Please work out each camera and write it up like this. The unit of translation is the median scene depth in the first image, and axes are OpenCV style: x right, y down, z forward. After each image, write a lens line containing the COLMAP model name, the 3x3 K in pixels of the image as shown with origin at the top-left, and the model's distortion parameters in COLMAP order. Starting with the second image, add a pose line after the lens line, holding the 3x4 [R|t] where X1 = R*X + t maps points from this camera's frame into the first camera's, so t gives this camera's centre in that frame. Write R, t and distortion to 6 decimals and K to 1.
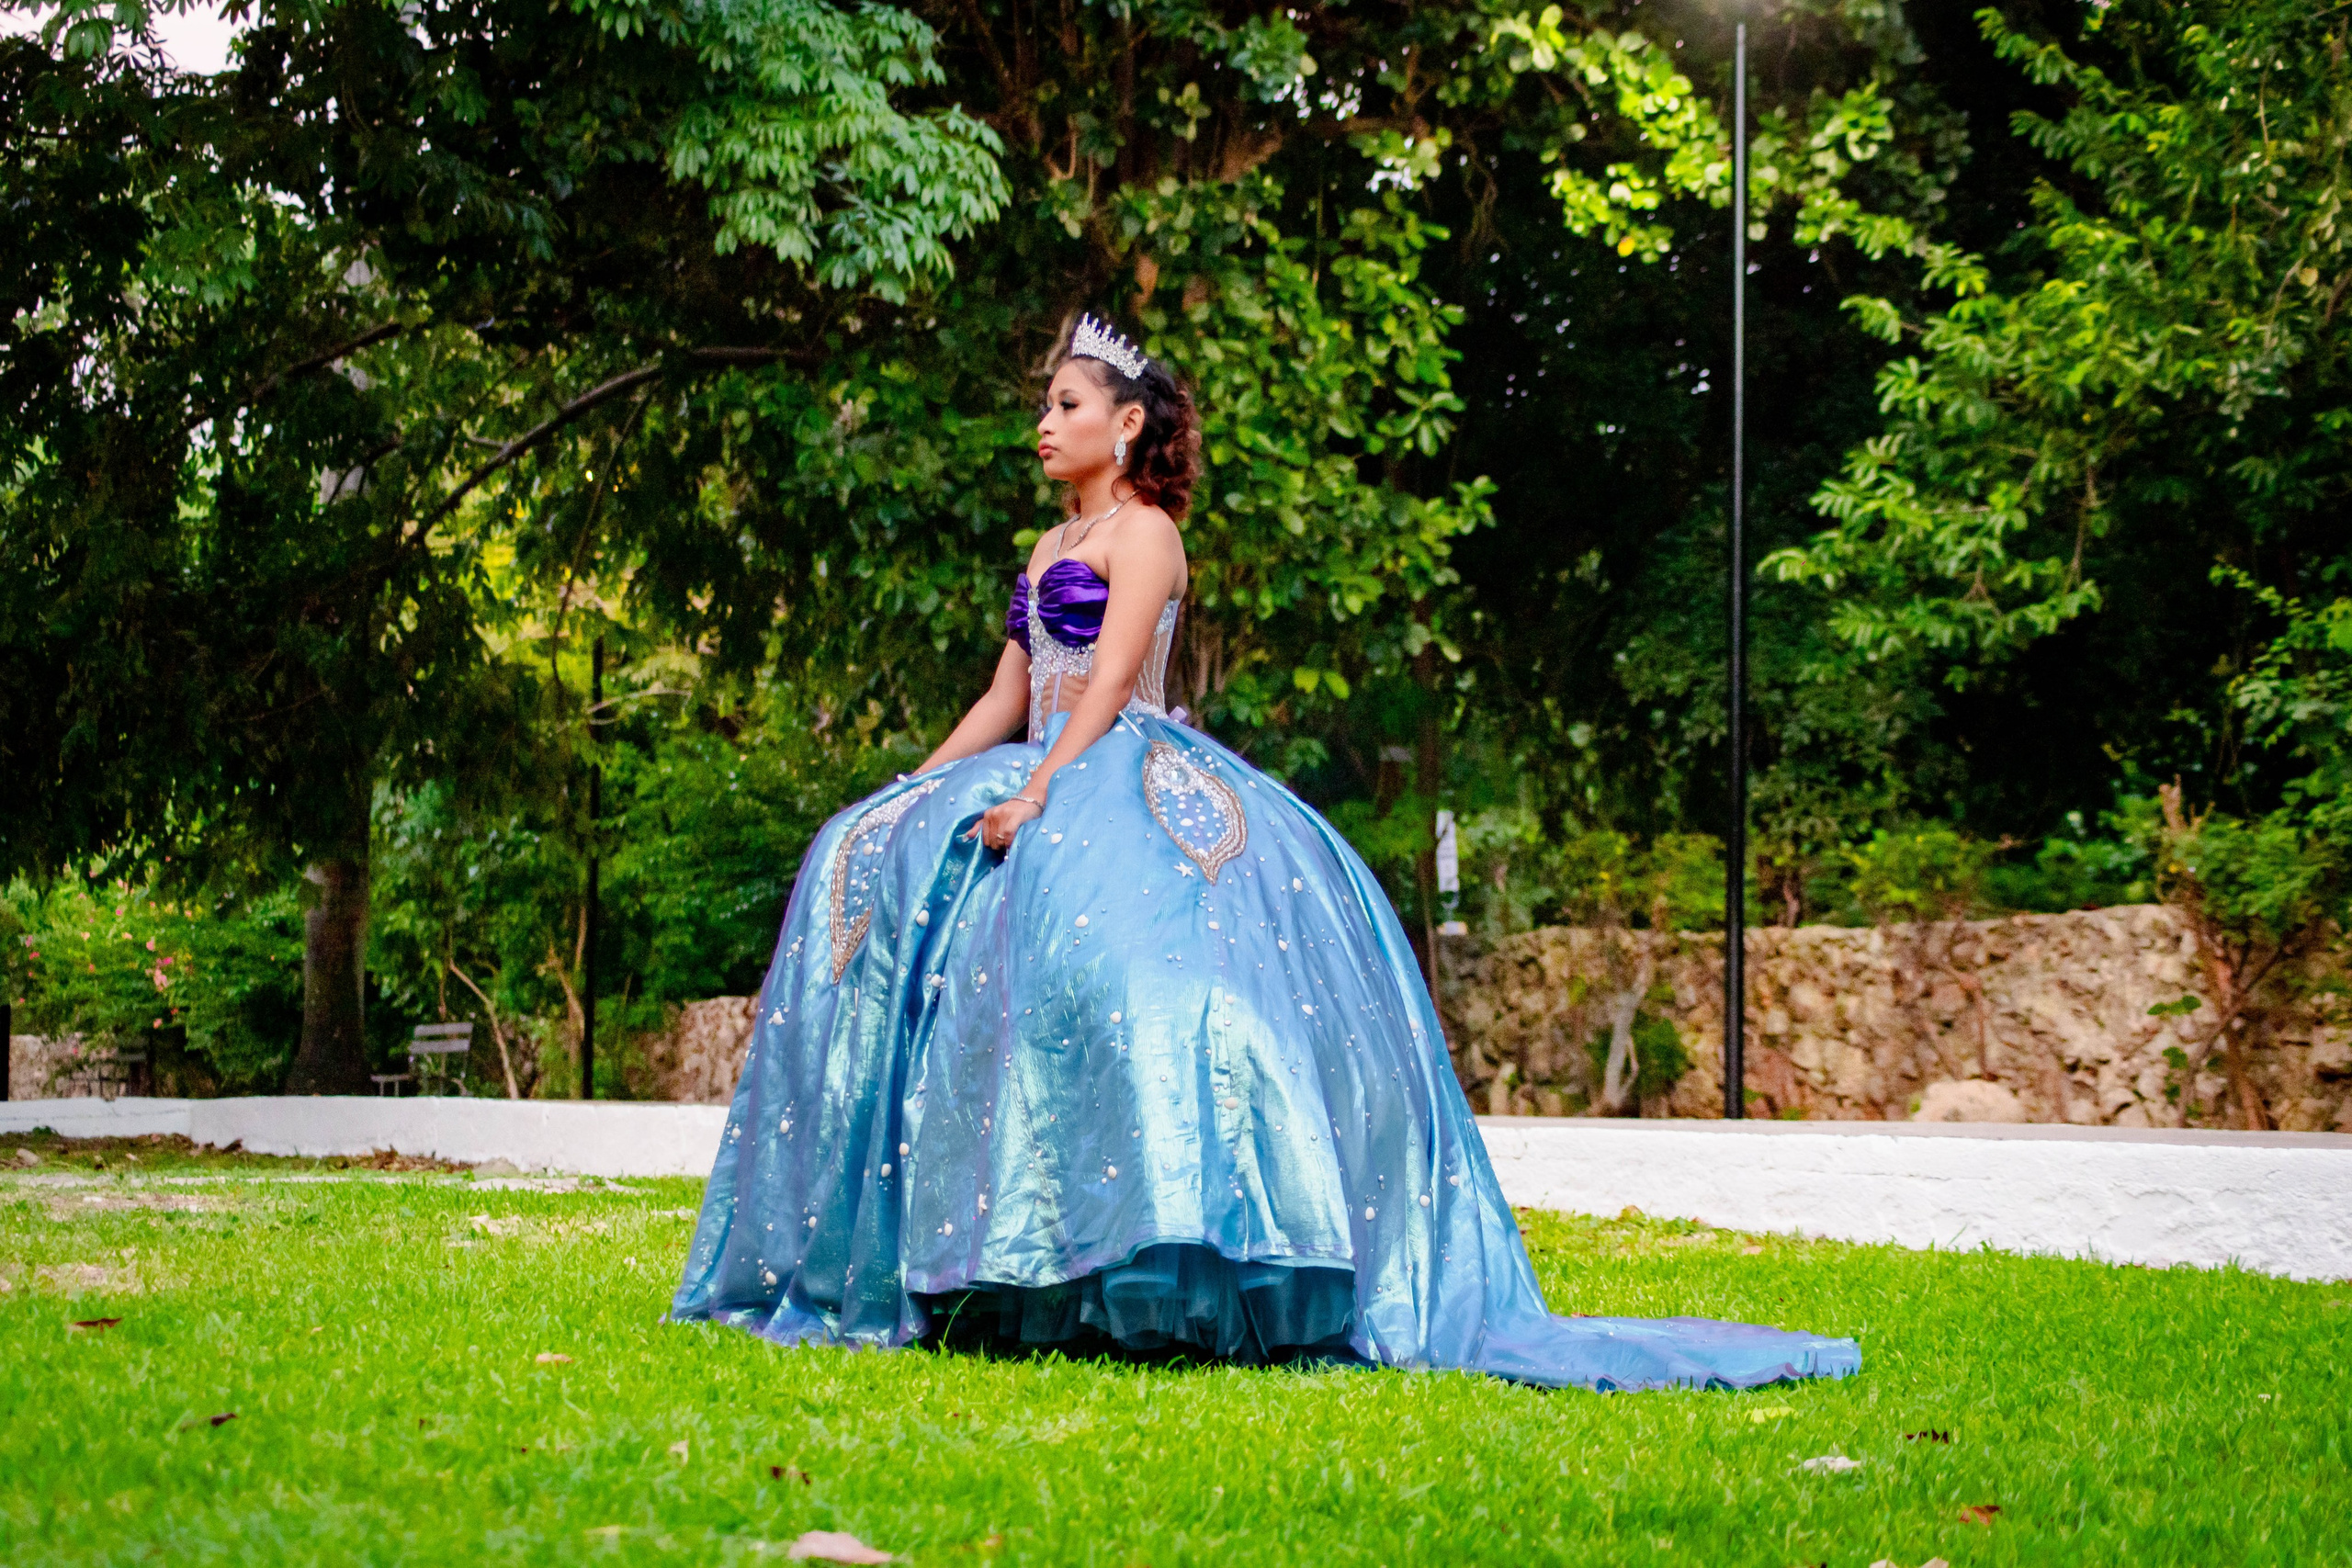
lens RADIAL K [[6337.3, 0, 1176.0], [0, 6337.3, 784.0], [0, 0, 1]] dist [-0.080260, -0.219888]
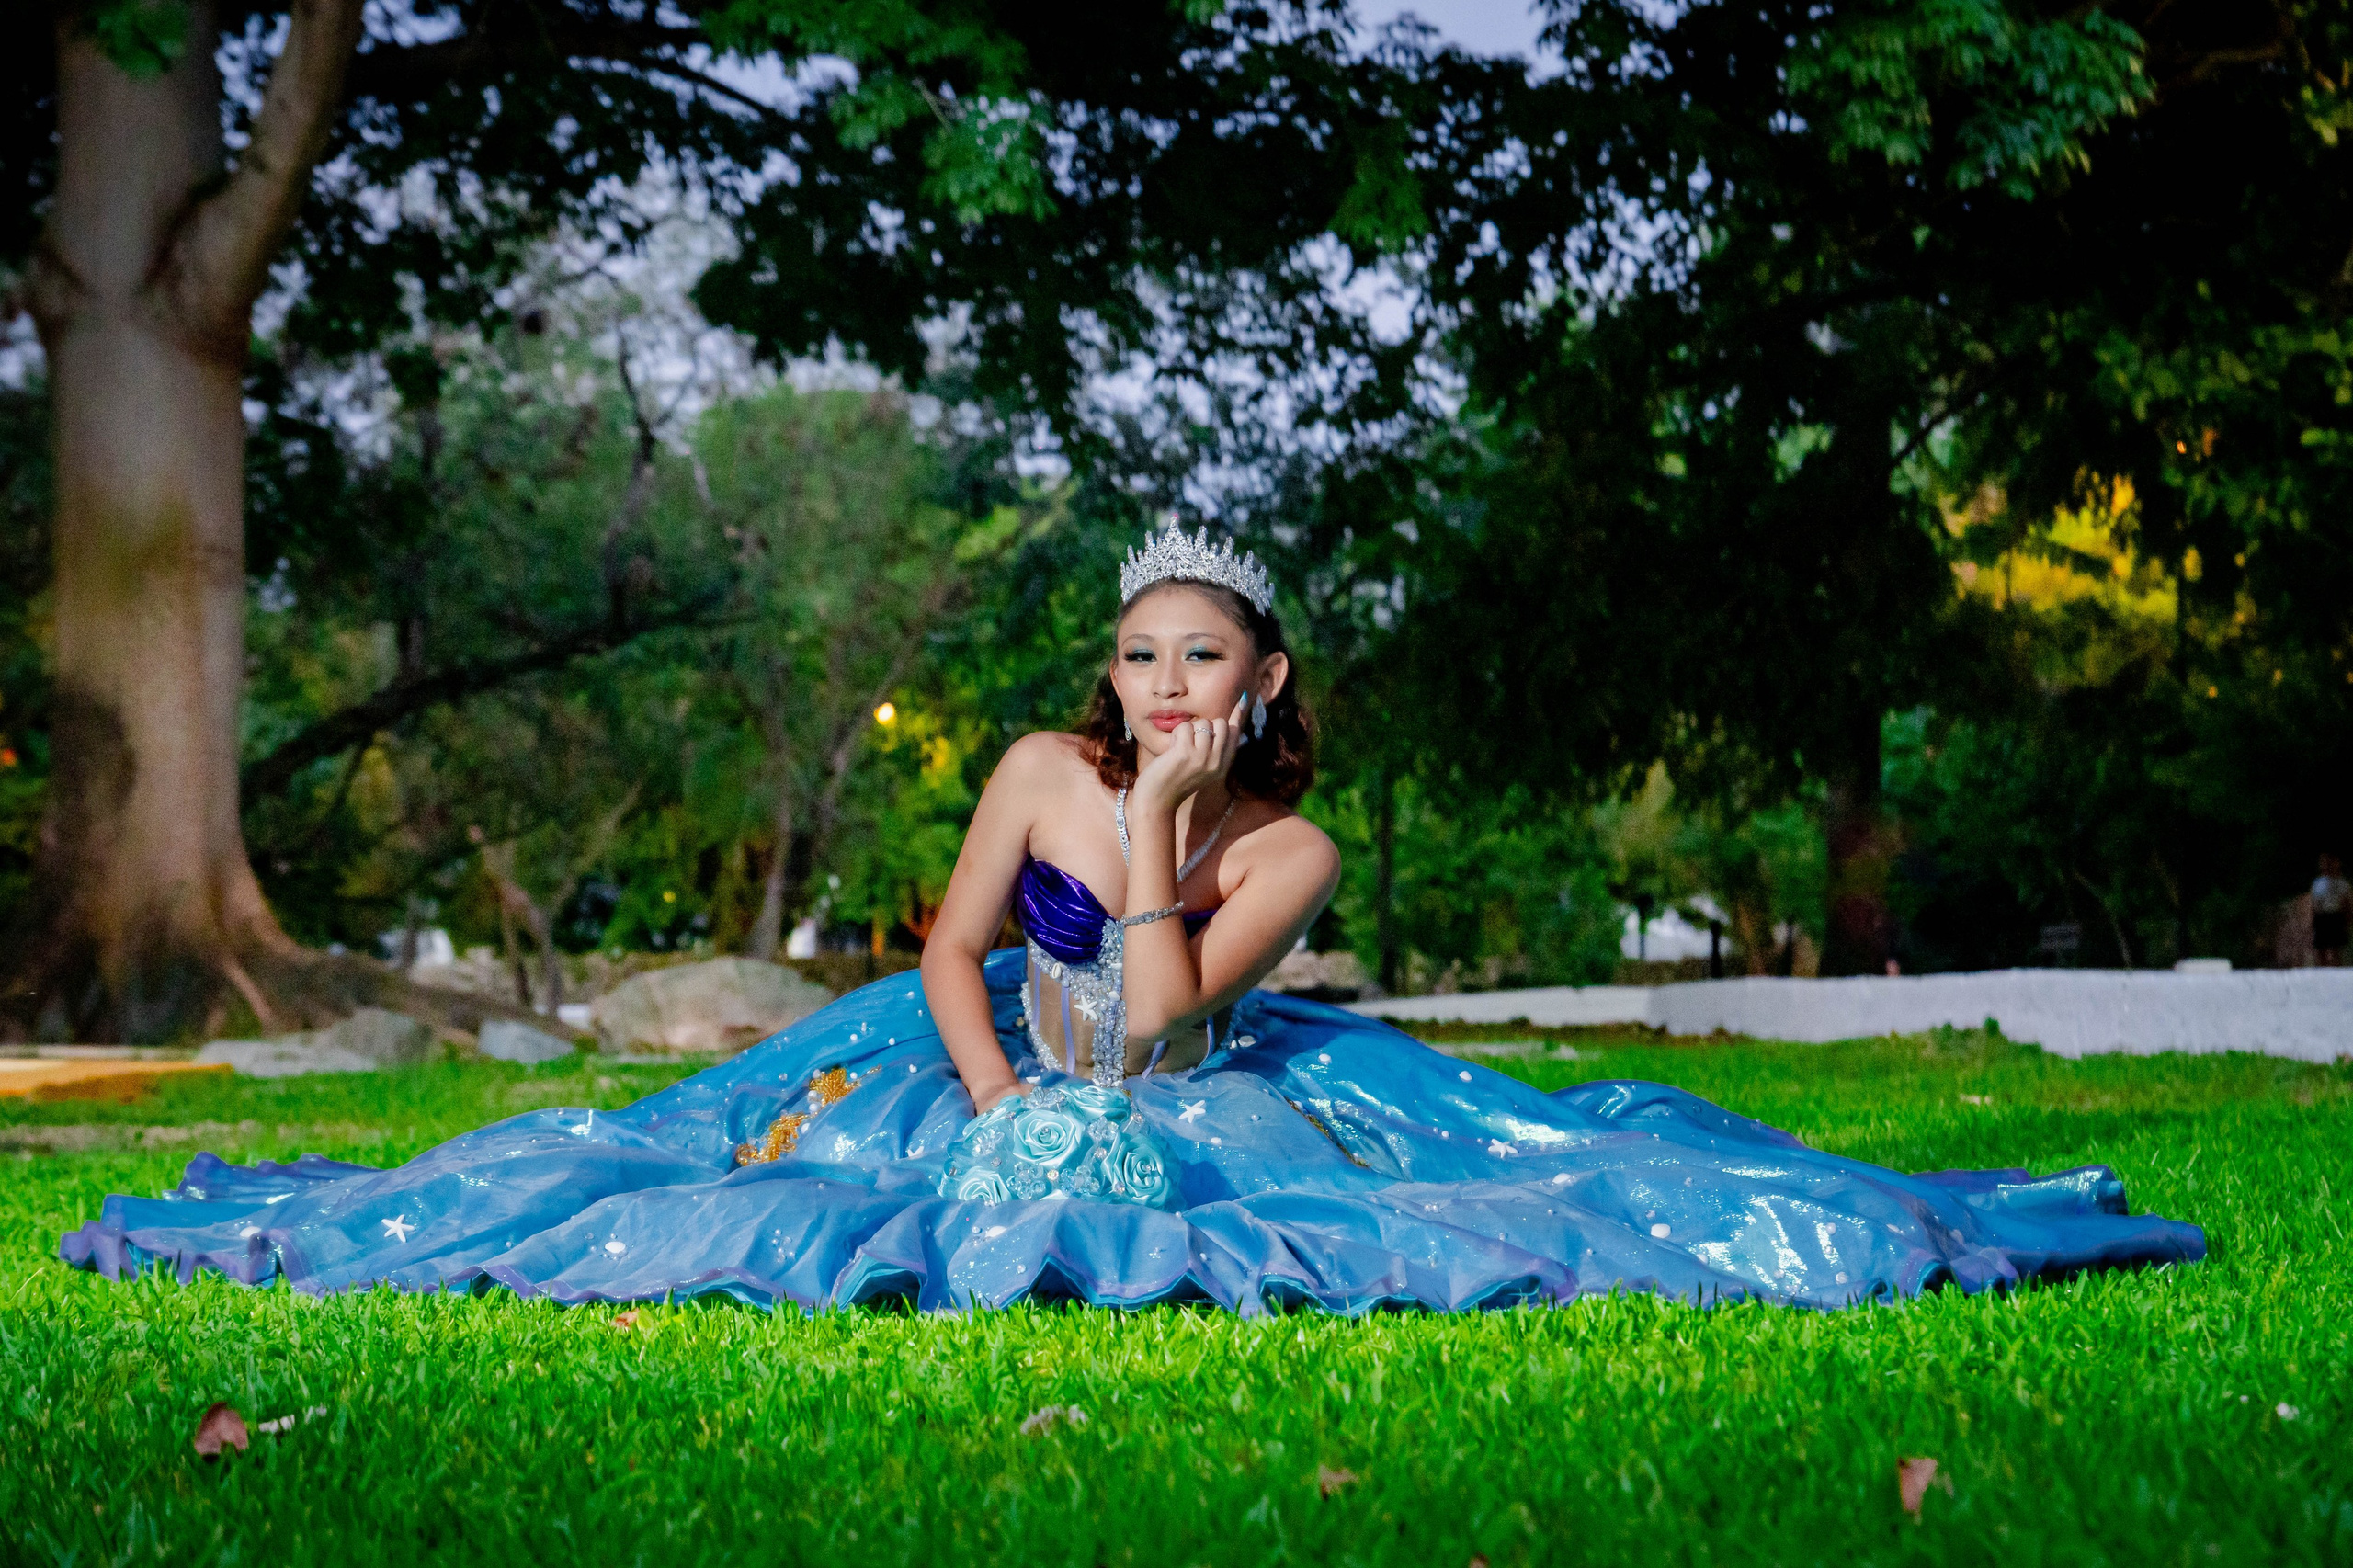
lens RADIAL K [[4990.4, 0, 1176.5], [0, 4990.4, 784.0], [0, 0, 1]] dist [0.029679, 0.037505]
pose [[0.925679, -0.033353, -0.376837, 0.109856], [0.035243, 0.999377, -0.001879, 0.013213], [0.376665, -0.011542, 0.926277, 0.158843]]
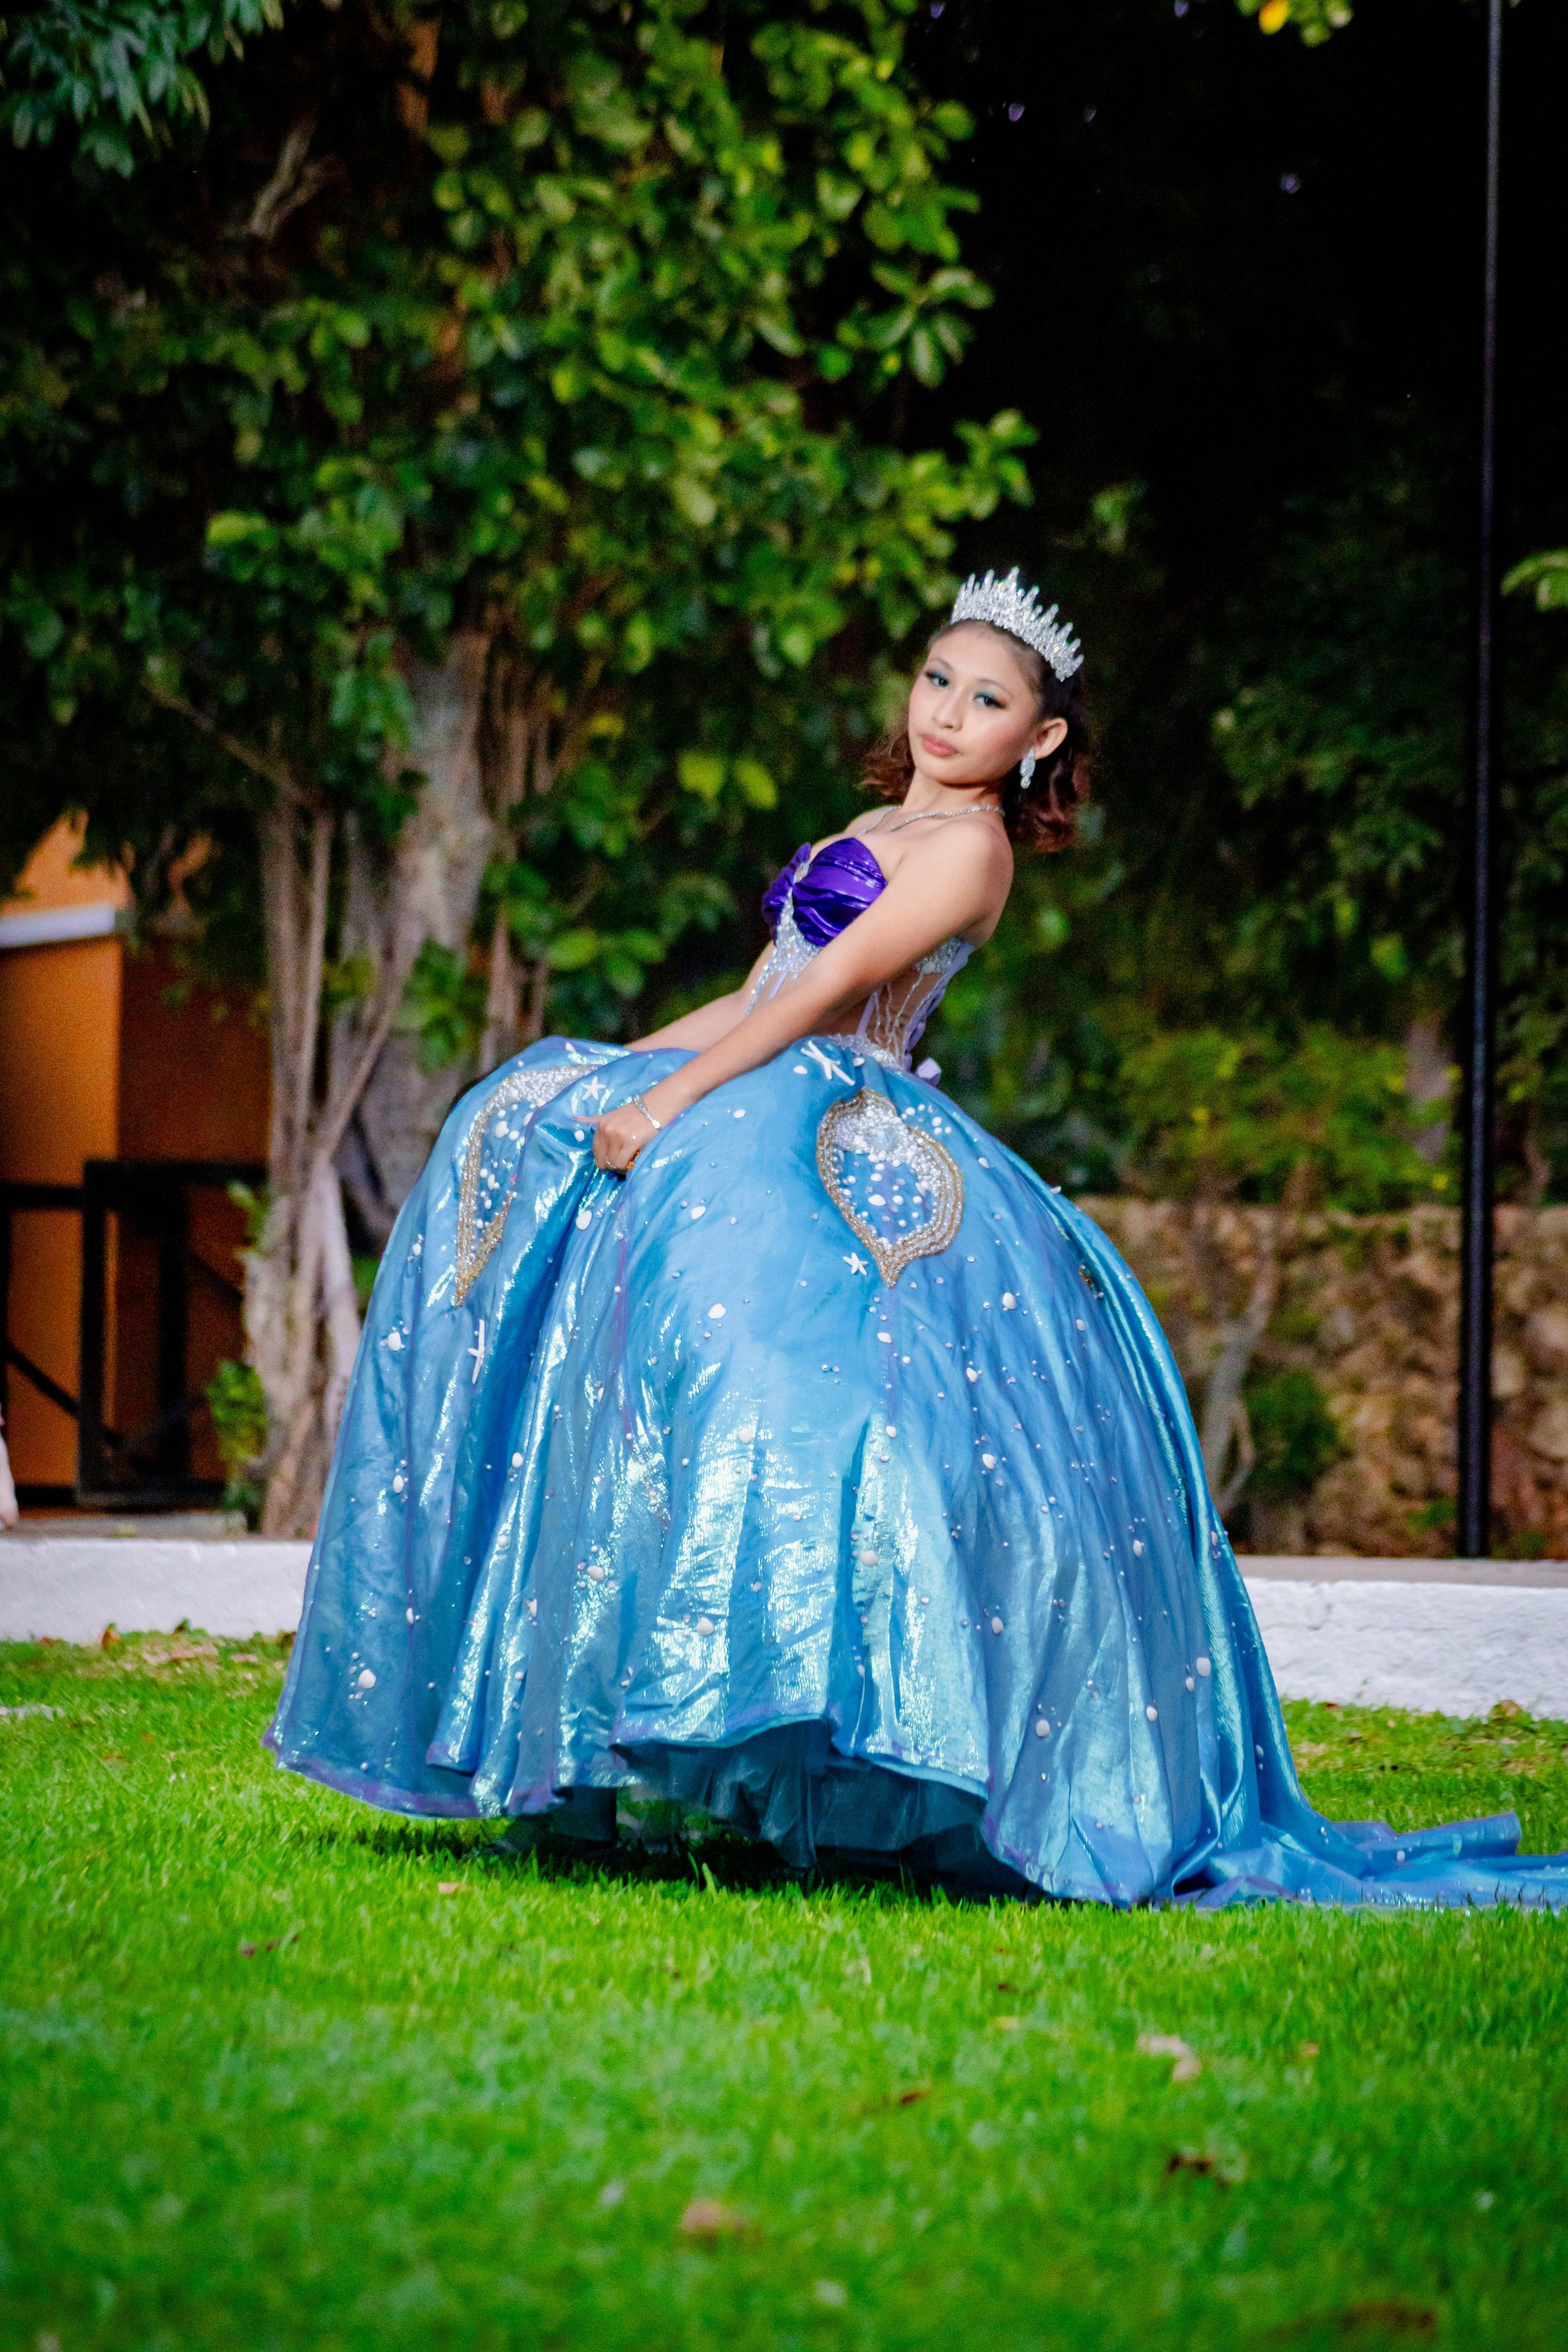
lens RADIAL K [[14202.7, 0, 784.0], [0, 14202.7, 1176.0], [0, 0, 1]] dist [0.495462, -17.277720]
pose [[0.997458, 0.004054, 0.071144, -0.063545], [-0.006144, 0.999555, 0.029177, -0.017984], [-0.070994, -0.029540, 0.997039, -0.274247]]
